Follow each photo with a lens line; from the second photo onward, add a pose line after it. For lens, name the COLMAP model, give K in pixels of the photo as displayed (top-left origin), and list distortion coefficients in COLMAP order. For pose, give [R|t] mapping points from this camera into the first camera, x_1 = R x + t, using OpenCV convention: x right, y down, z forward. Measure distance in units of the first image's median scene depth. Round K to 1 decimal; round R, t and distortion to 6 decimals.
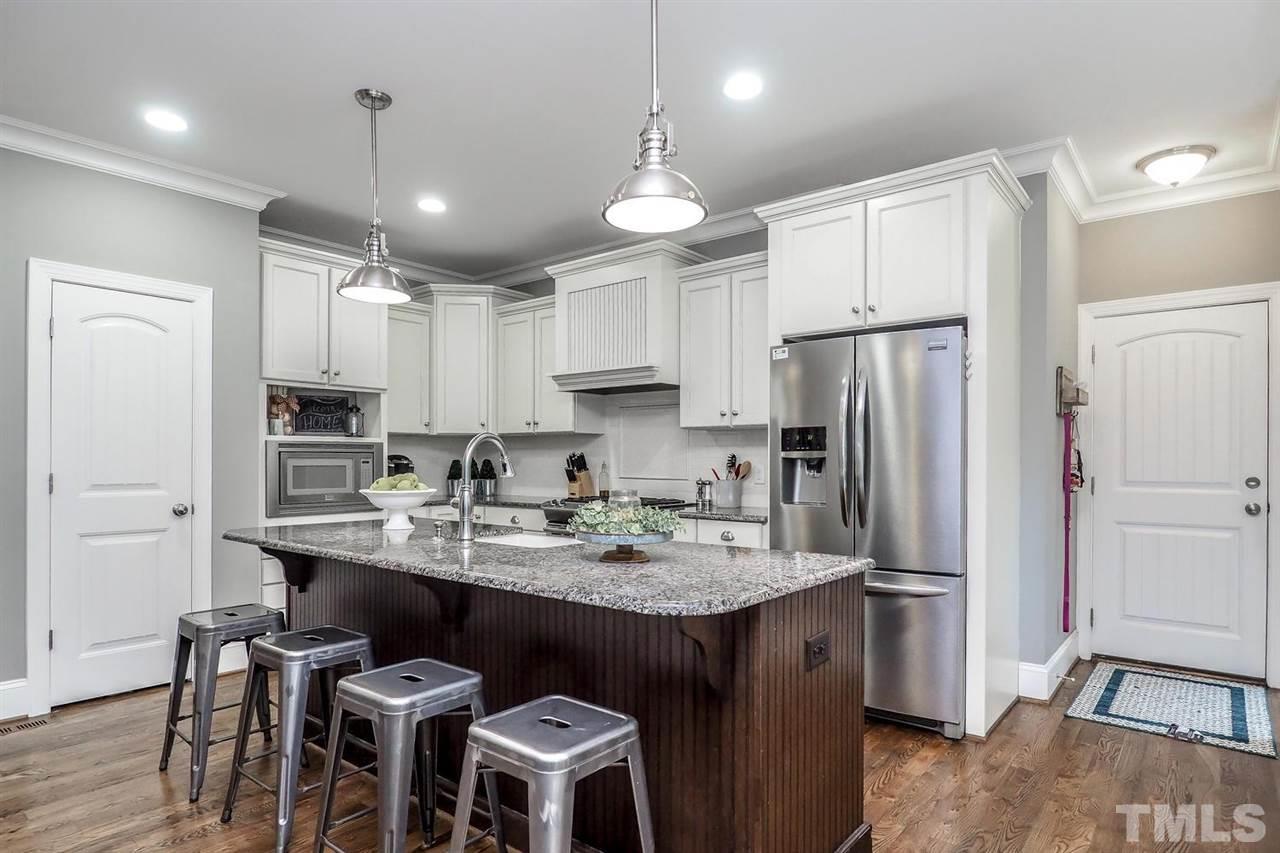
lens RADIAL K [[729.2, 0, 652.1], [0, 729.2, 439.7], [0, 0, 1]] dist [-0.021450, 0.006128]
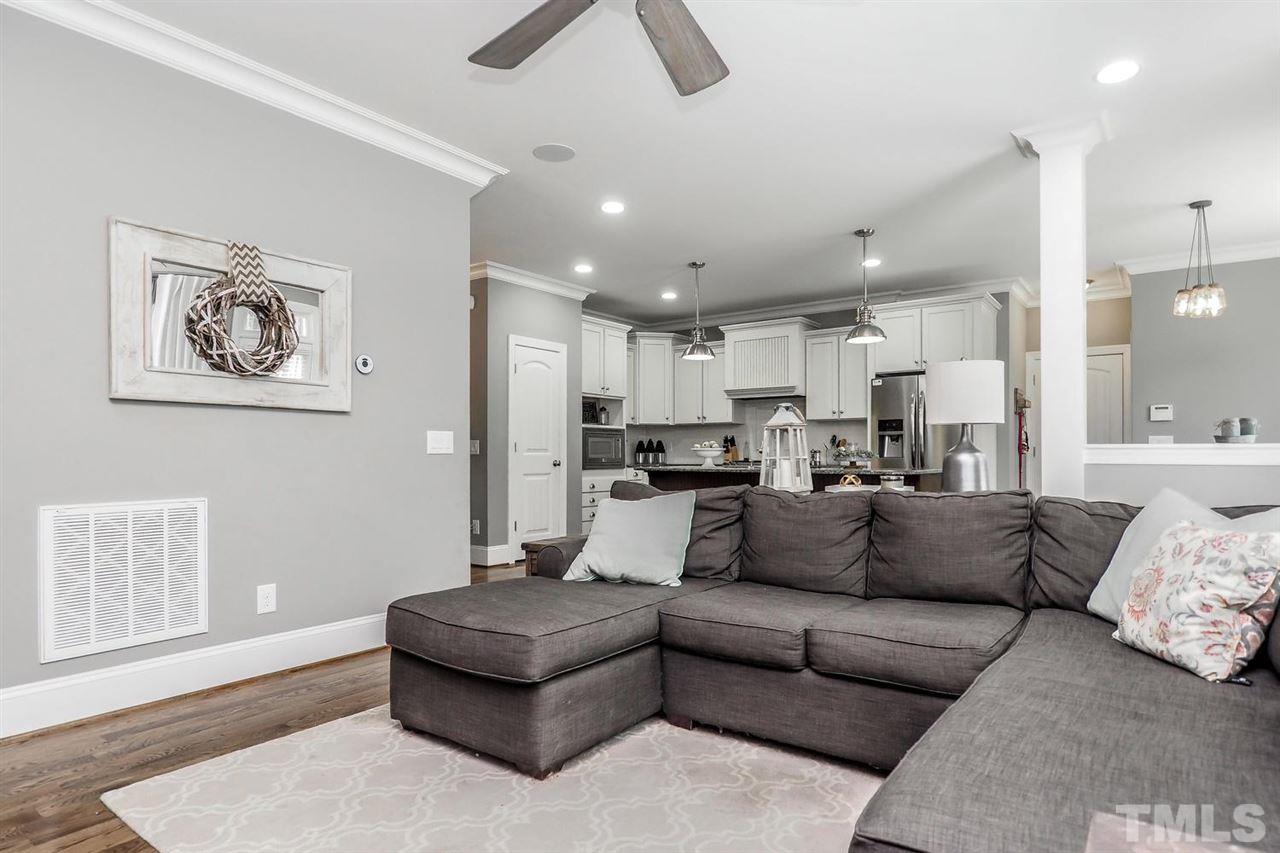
lens RADIAL K [[729.2, 0, 626.7], [0, 729.2, 428.4], [0, 0, 1]] dist [-0.021450, 0.006128]
pose [[0.999820, 0.000600, 0.018986, -0.451179], [-0.000405, 0.999947, -0.010252, 0.023418], [-0.018991, 0.010243, 0.999767, -0.803712]]
